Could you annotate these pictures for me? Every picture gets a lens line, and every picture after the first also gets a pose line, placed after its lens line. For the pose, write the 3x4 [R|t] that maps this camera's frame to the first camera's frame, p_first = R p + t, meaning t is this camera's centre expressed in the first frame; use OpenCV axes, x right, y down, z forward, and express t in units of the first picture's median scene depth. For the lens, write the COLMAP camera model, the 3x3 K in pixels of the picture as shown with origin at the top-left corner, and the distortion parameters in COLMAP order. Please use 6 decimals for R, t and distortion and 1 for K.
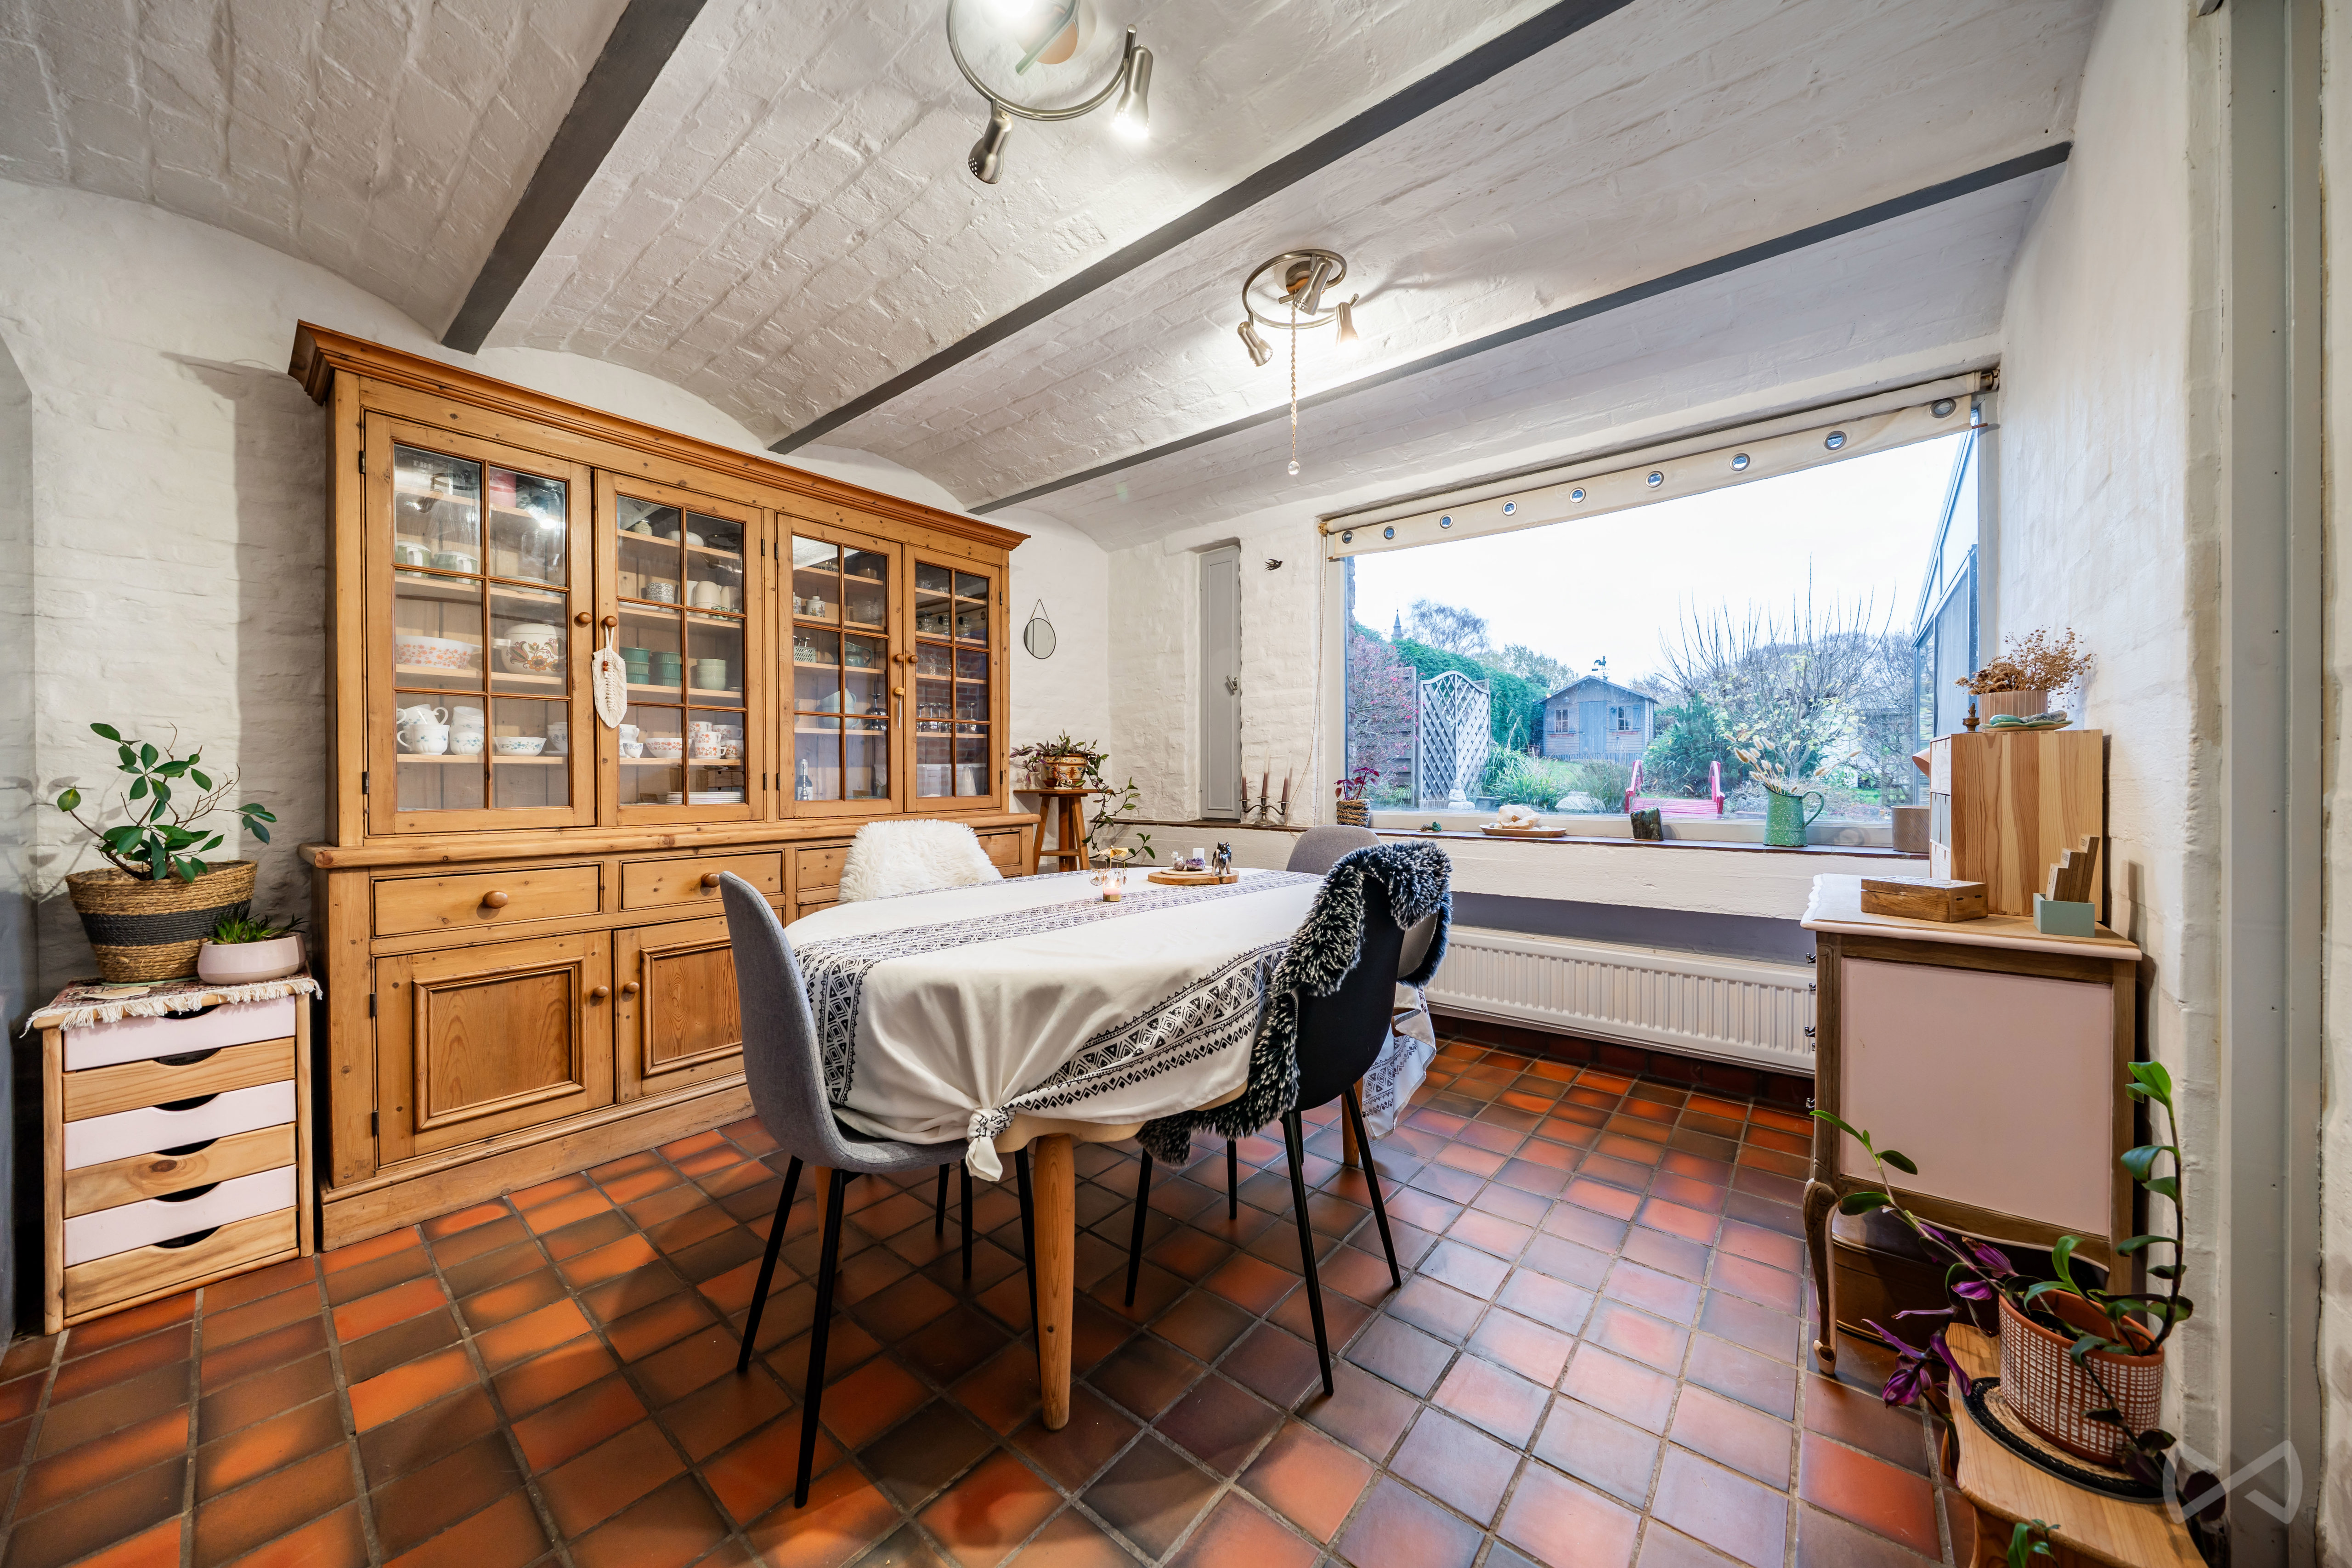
lens RADIAL K [[808.0, 0, 1176.6], [0, 808.0, 784.7], [0, 0, 1]] dist [-0.000084, -0.000065]
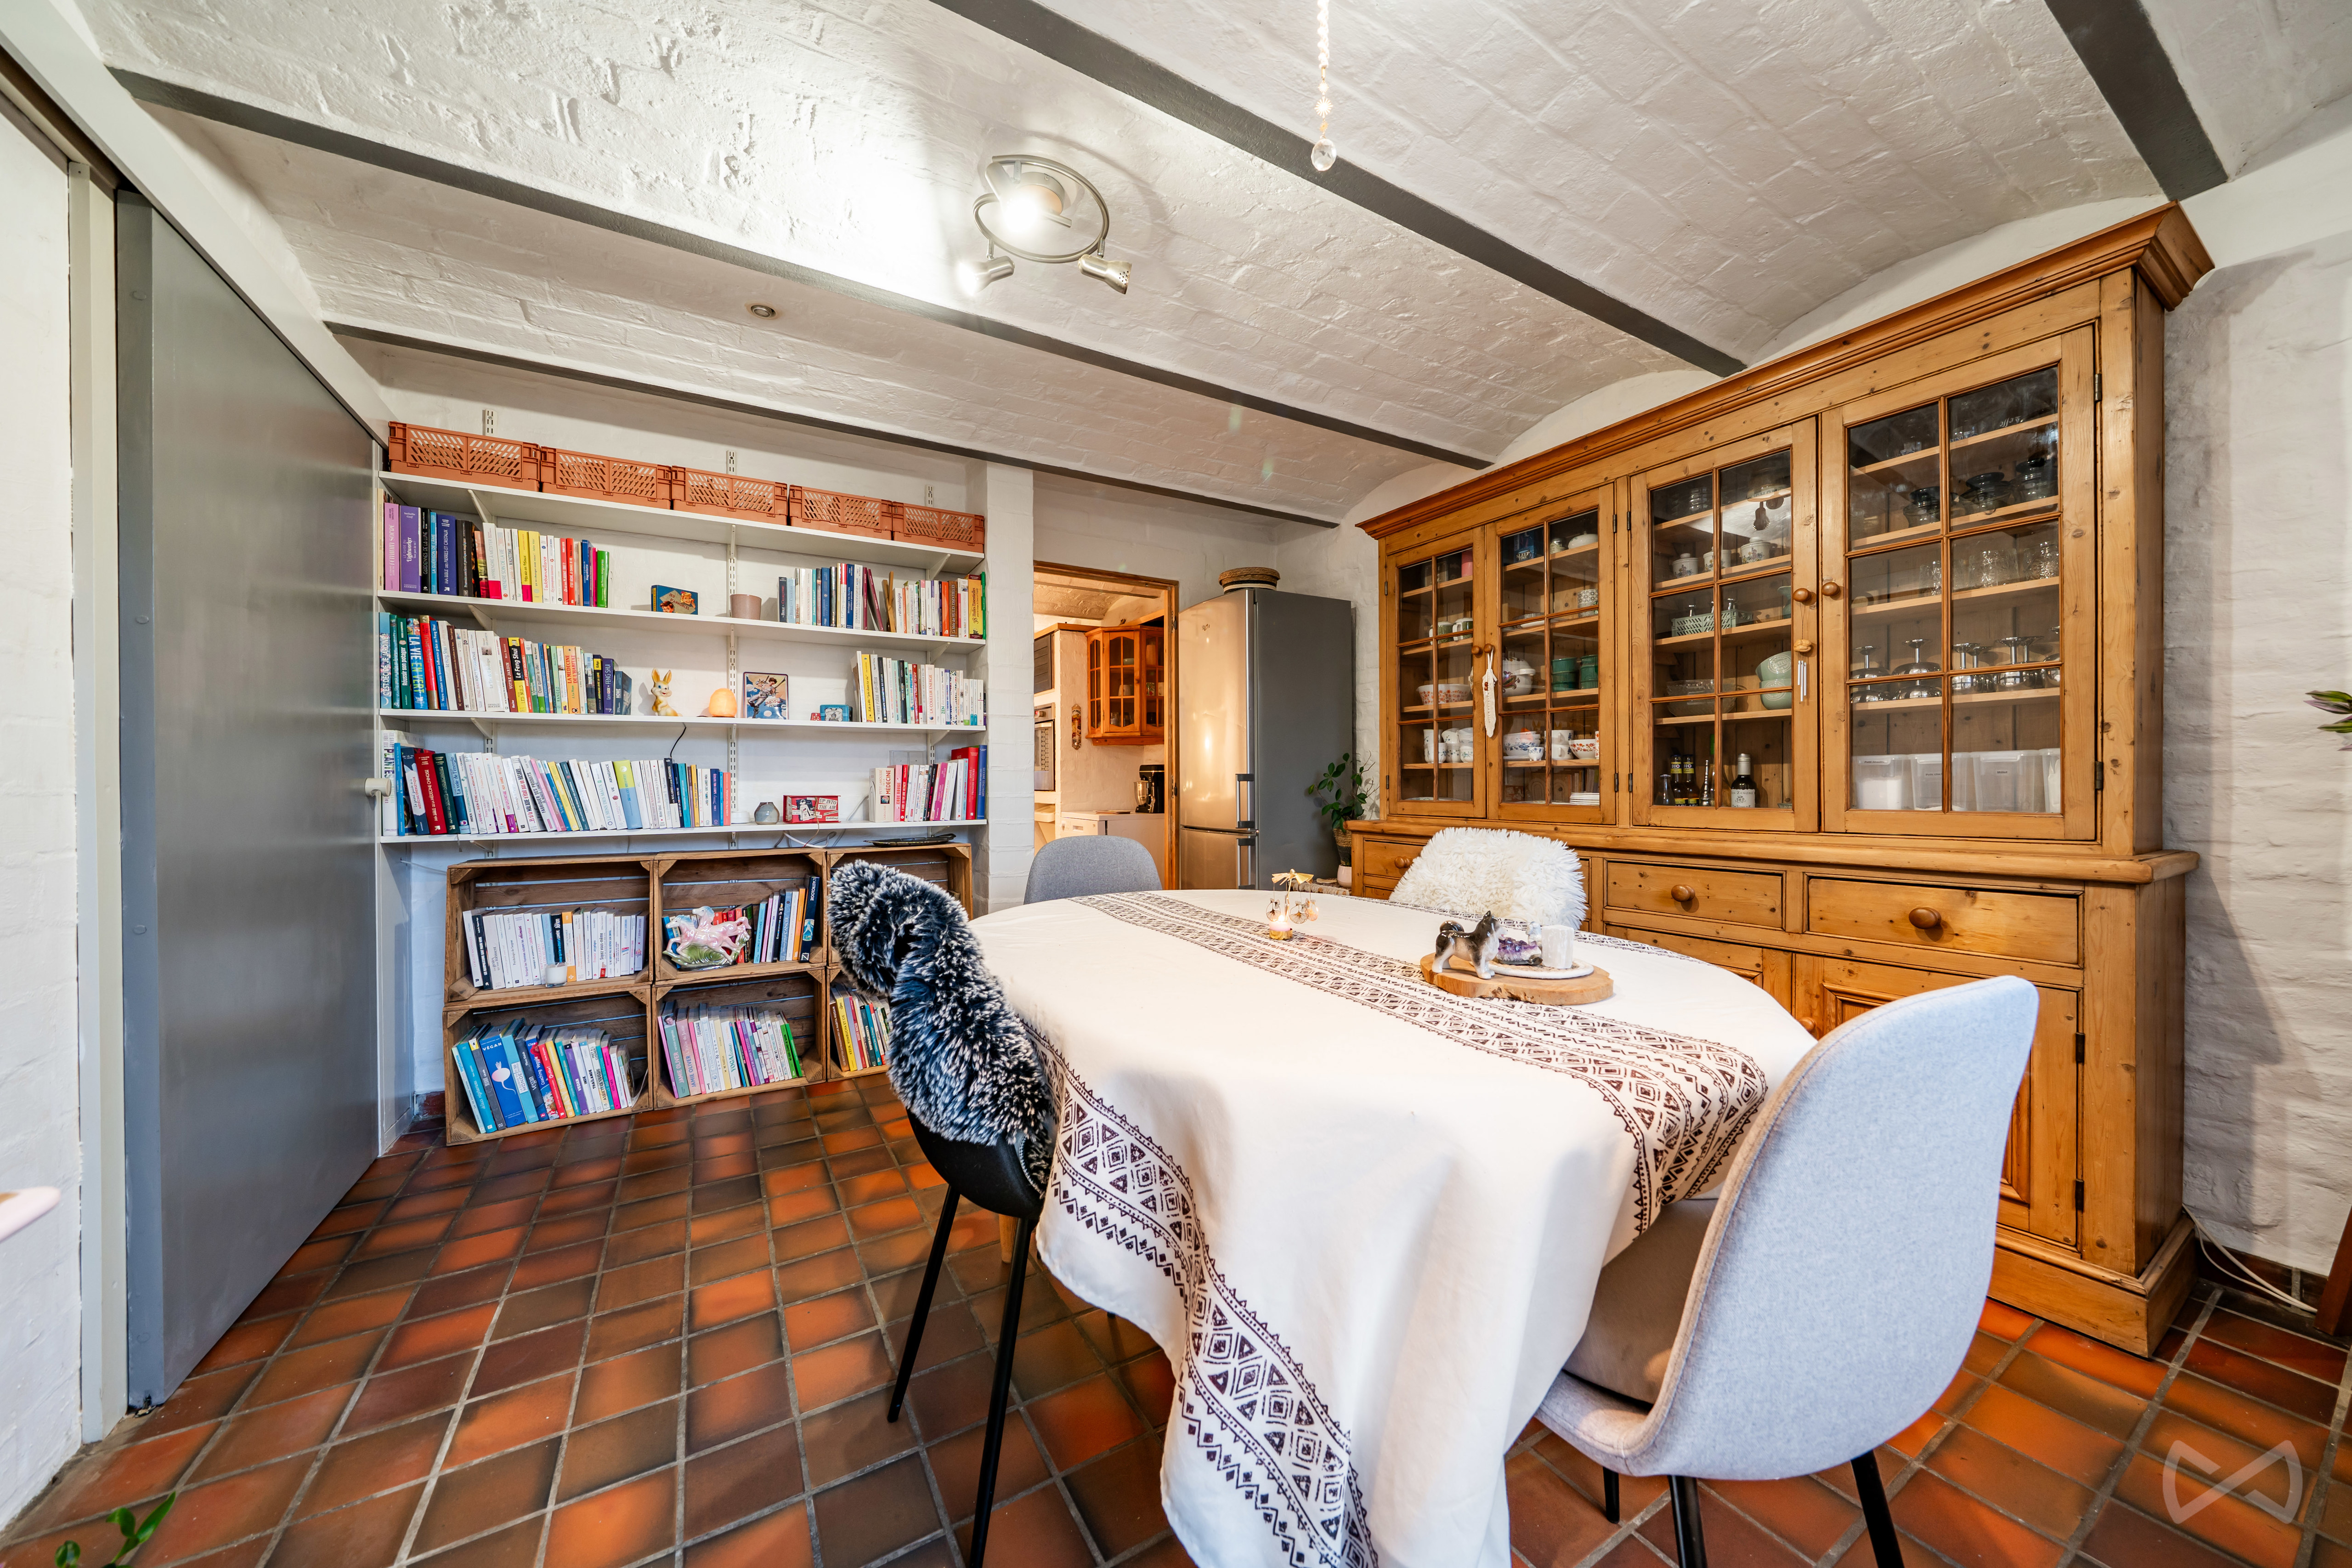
lens RADIAL K [[808.0, 0, 1175.6], [0, 808.0, 782.6], [0, 0, 1]] dist [-0.000084, -0.000065]
pose [[-0.323363, 0.009233, -0.946230, 0.445941], [0.001363, 0.999956, 0.009292, -0.011275], [0.946274, 0.001715, -0.323361, 0.733961]]
